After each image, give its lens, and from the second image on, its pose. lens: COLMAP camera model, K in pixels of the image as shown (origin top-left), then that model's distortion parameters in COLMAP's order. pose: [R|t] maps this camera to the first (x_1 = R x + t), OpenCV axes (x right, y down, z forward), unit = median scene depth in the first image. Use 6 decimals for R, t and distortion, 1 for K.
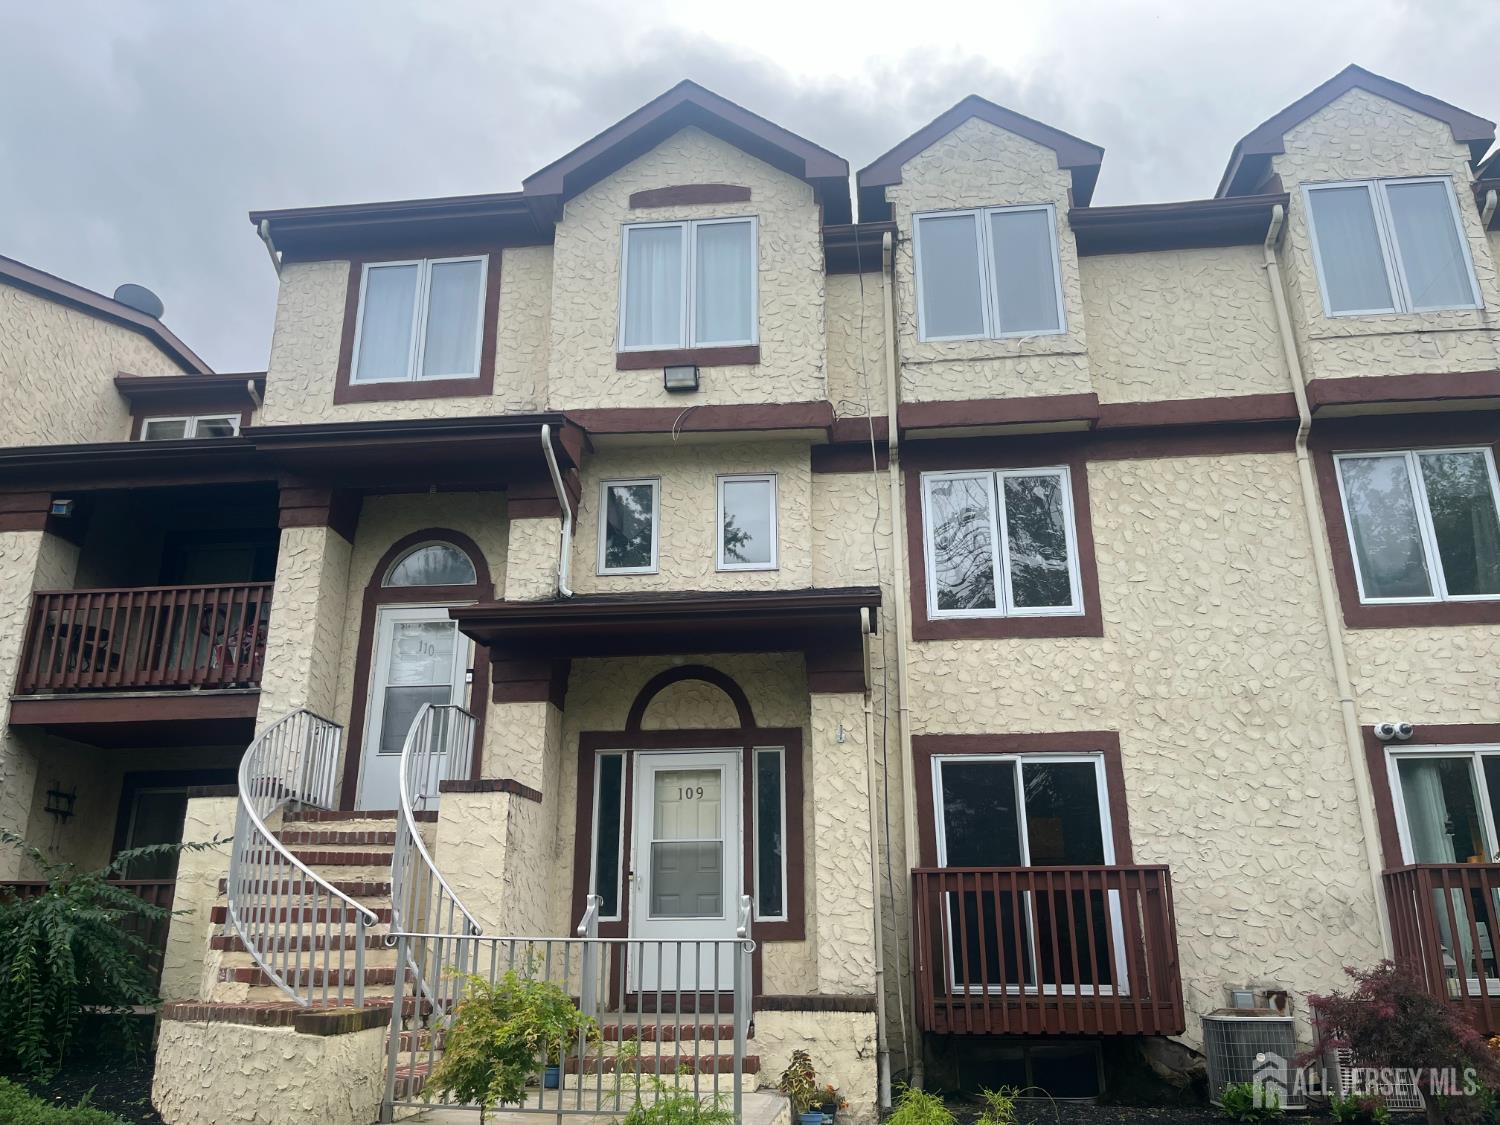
lens RADIAL K [[1136.1, 0, 701.4], [0, 1136.1, 559.6], [0, 0, 1]] dist [0.024462, -0.006683]
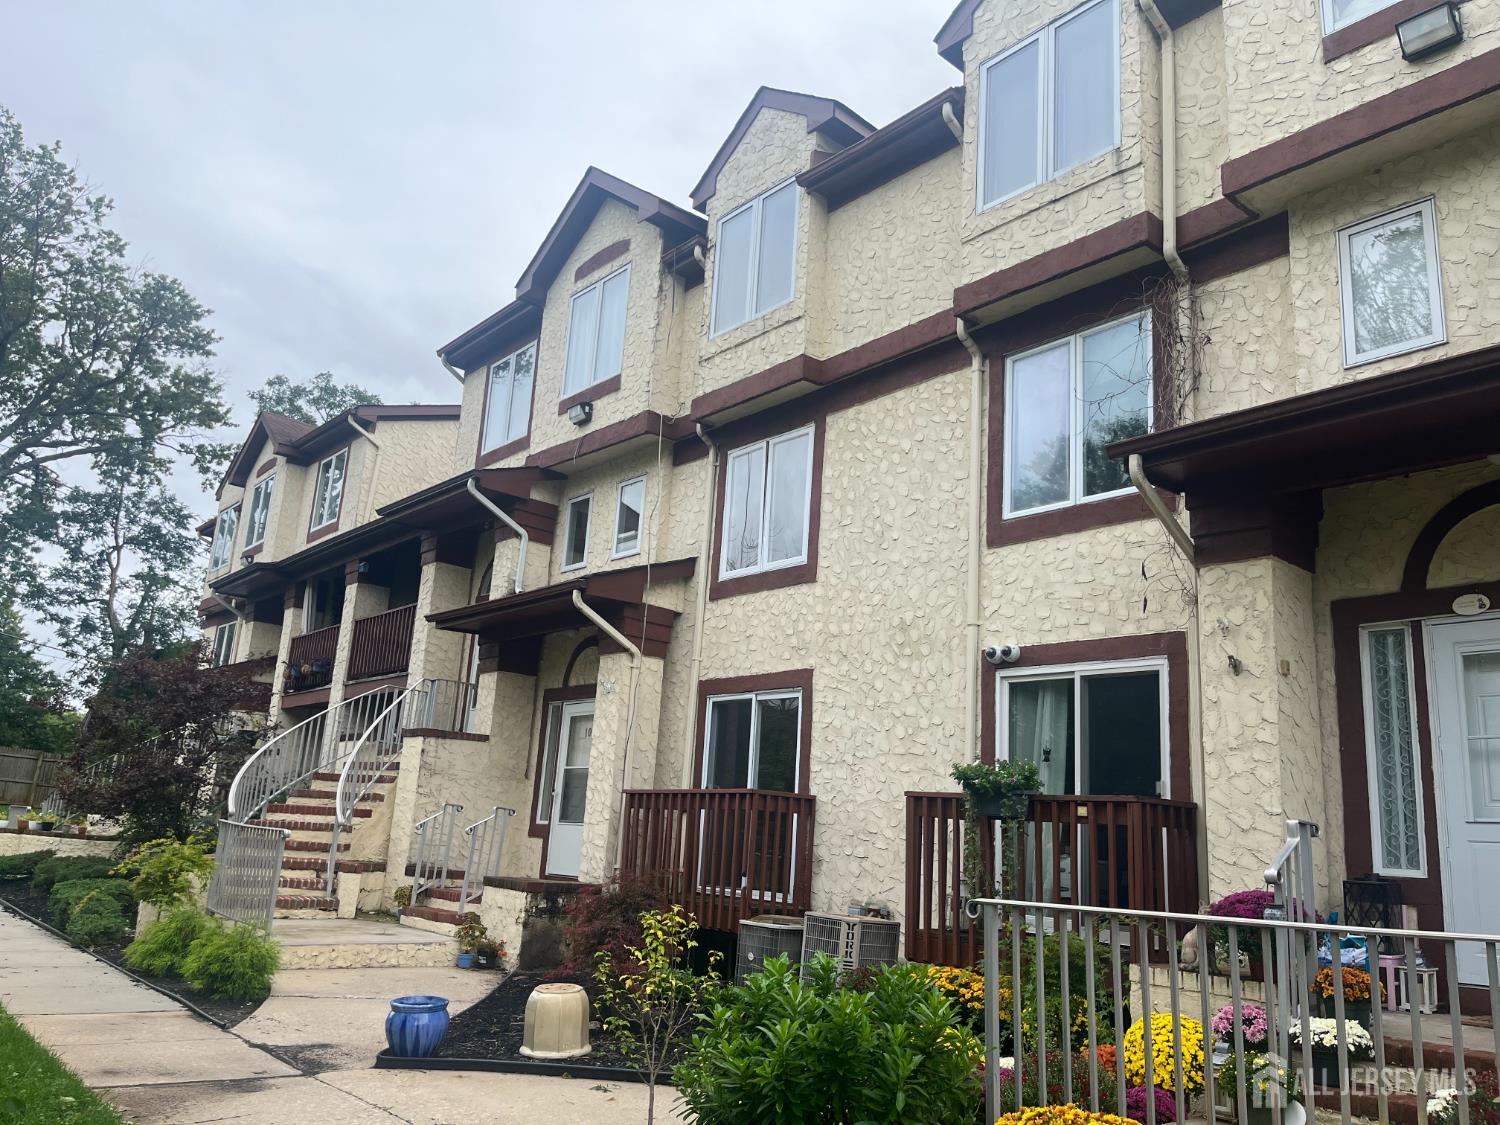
lens RADIAL K [[1143.5, 0, 750.0], [0, 1143.5, 562.5], [0, 0, 1]] dist [0.065487, -0.001423]
pose [[0.726590, -0.117509, -0.676948, 1.069713], [0.162577, 0.986691, 0.003224, 0.036794], [0.667559, -0.112399, 0.736024, 0.164376]]
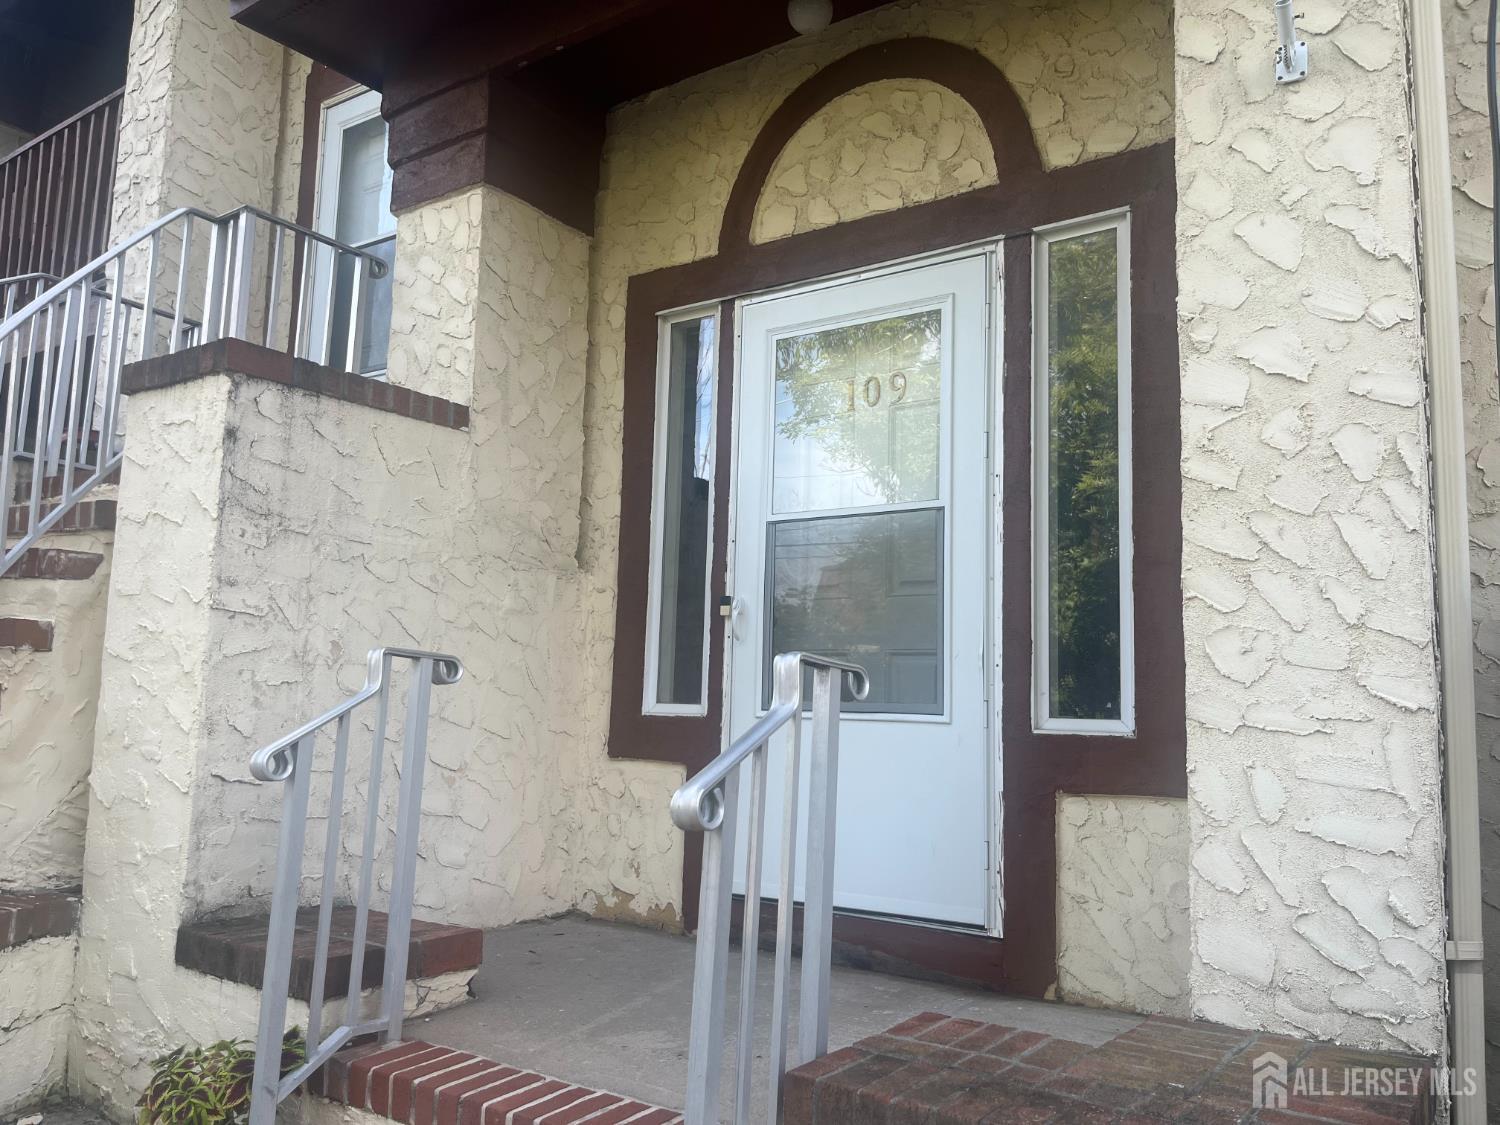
lens RADIAL K [[1107.2, 0, 750.0], [0, 1107.2, 562.5], [0, 0, 1]] dist [0.006360, -0.002668]
pose [[0.888461, -0.032417, -0.457806, 0.118098], [0.122884, 0.977885, 0.169237, 0.196800], [0.442195, -0.206618, 0.872796, 0.665992]]
